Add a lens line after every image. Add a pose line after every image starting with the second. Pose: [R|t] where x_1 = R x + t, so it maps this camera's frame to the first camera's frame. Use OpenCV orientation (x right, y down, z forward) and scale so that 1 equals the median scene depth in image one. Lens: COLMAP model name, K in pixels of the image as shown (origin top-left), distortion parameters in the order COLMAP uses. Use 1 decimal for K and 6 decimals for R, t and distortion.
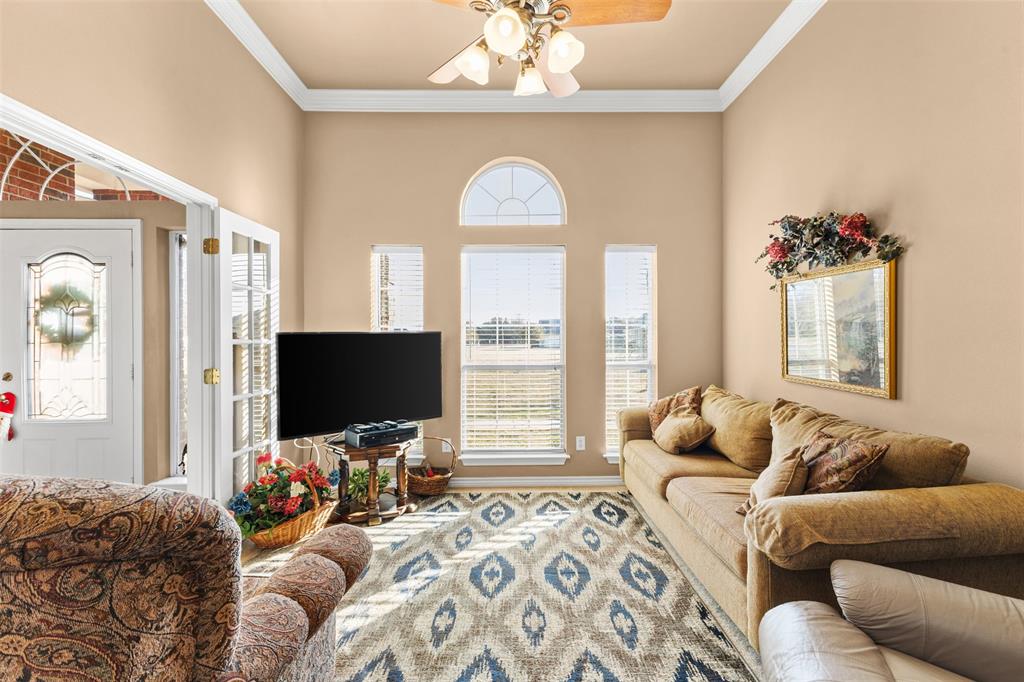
lens RADIAL K [[443.2, 0, 511.5], [0, 443.2, 331.4], [0, 0, 1]] dist [0.003881, -0.000003]
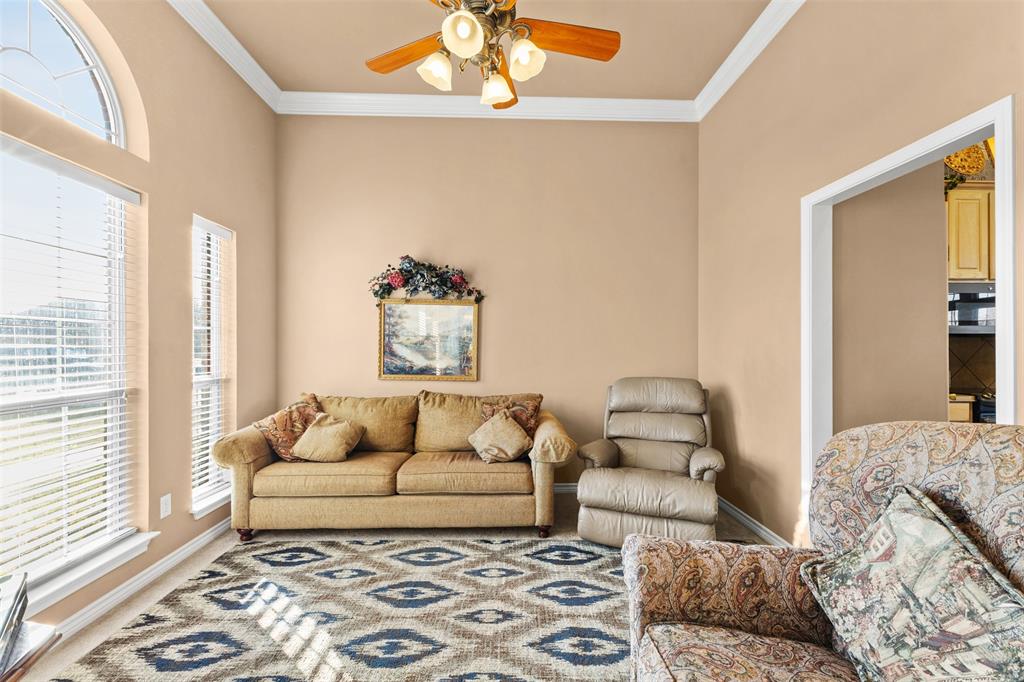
lens RADIAL K [[449.0, 0, 515.6], [0, 449.0, 345.3], [0, 0, 1]] dist [0.004124, 0.000150]
pose [[-0.032431, 0.004608, 0.999463, -0.654773], [-0.015816, 0.999862, -0.005123, 0.011882], [-0.999349, -0.015973, -0.032354, 0.633767]]
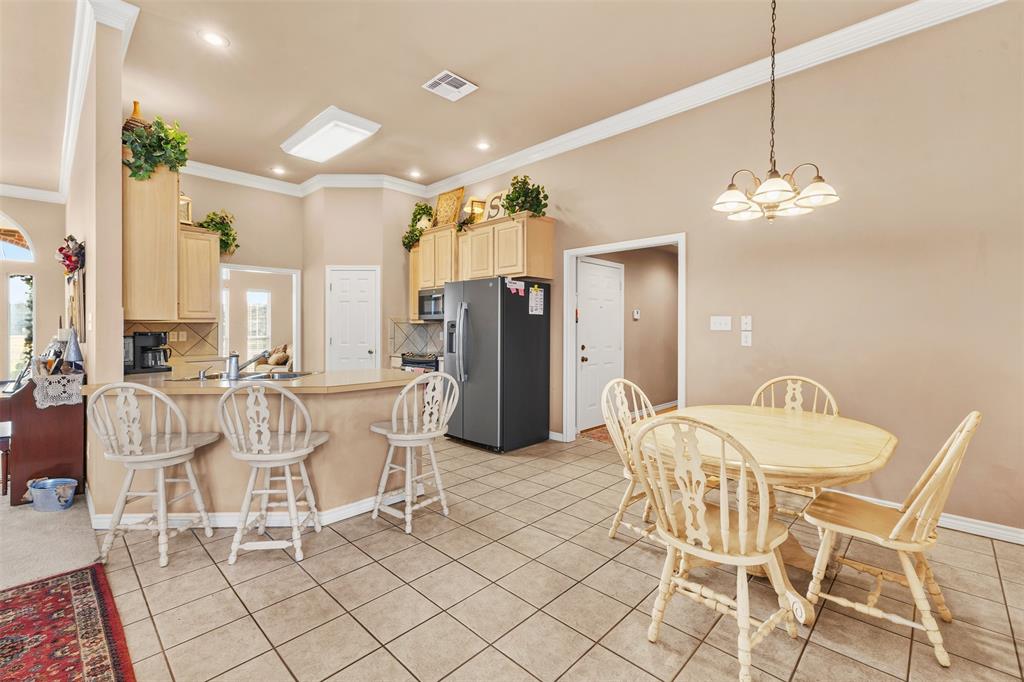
lens RADIAL K [[443.2, 0, 511.5], [0, 443.2, 331.4], [0, 0, 1]] dist [0.003881, -0.000003]
pose [[0.695958, -0.002624, 0.718078, -0.661284], [-0.015185, 0.999716, 0.018370, -0.030874], [-0.717922, -0.023689, 0.695720, -2.181188]]
